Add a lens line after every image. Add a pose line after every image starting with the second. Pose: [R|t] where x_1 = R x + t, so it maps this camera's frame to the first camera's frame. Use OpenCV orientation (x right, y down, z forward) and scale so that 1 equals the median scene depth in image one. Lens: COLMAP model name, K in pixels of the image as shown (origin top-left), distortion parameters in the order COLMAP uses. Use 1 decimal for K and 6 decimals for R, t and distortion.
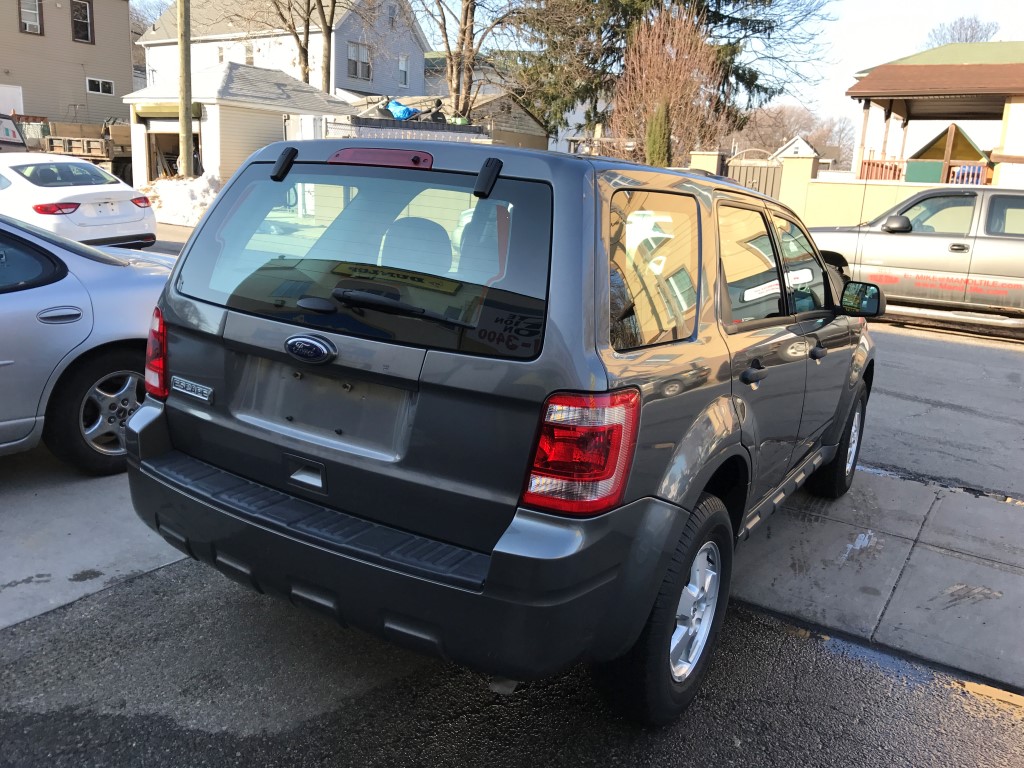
lens RADIAL K [[837.5, 0, 494.9], [0, 837.5, 377.5], [0, 0, 1]] dist [0.018780, -0.035005]
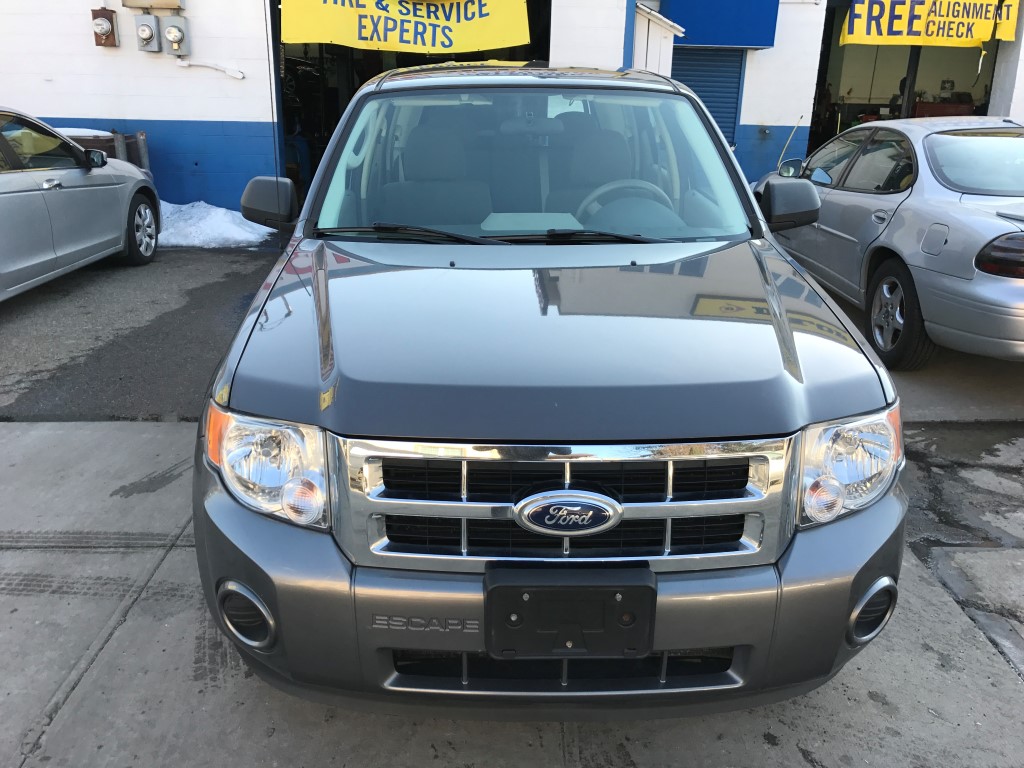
lens RADIAL K [[837.5, 0, 486.3], [0, 837.5, 375.2], [0, 0, 1]] dist [0.018780, -0.035005]
pose [[-0.833643, 0.108027, -0.541636, 0.253417], [-0.177715, 0.876063, 0.448253, -0.120106], [0.522930, 0.469940, -0.711126, 0.618465]]
